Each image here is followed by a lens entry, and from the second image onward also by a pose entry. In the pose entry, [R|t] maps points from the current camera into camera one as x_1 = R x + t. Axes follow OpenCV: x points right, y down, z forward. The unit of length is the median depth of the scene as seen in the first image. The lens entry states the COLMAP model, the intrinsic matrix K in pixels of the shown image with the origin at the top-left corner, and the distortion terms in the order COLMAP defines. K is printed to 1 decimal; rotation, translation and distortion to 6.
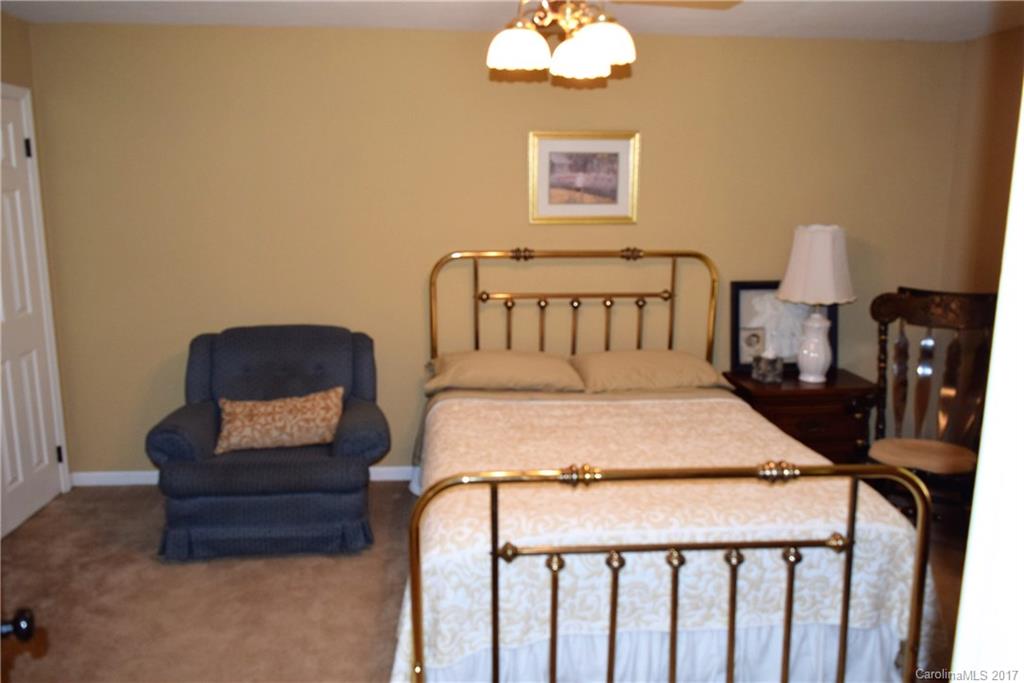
lens RADIAL K [[806.4, 0, 511.3], [0, 806.4, 339.5], [0, 0, 1]] dist [-0.017010, 0.002085]
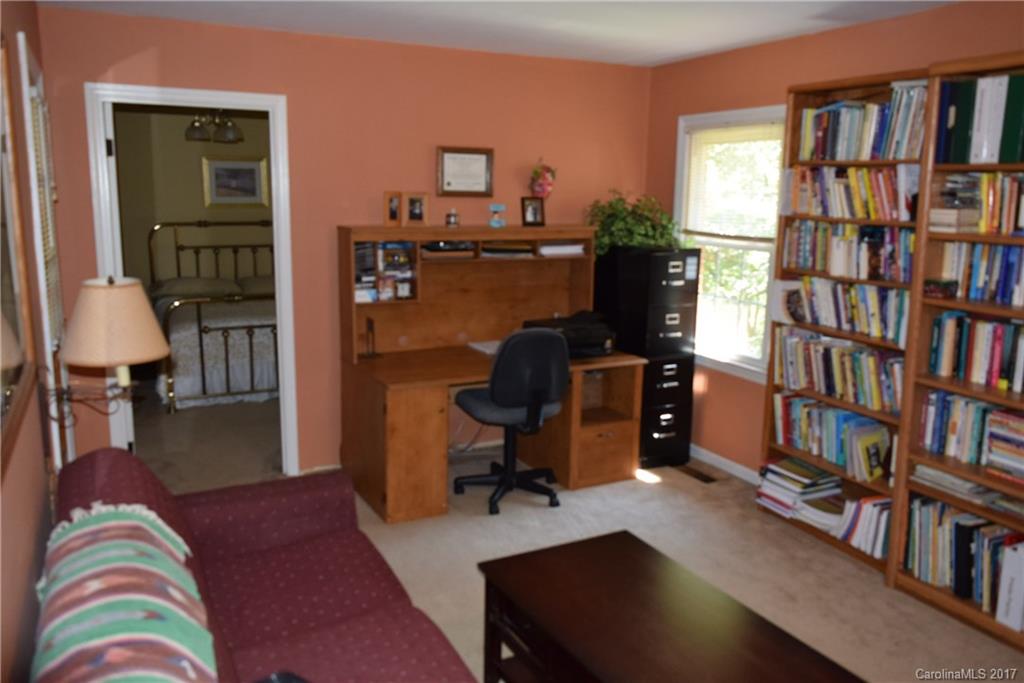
lens RADIAL K [[806.4, 0, 512.3], [0, 806.4, 342.9], [0, 0, 1]] dist [-0.017010, 0.002085]
pose [[0.926556, -0.058915, 0.371514, -0.052301], [0.058340, 0.998215, 0.012798, 0.319915], [-0.371604, 0.009816, 0.928339, -1.673402]]
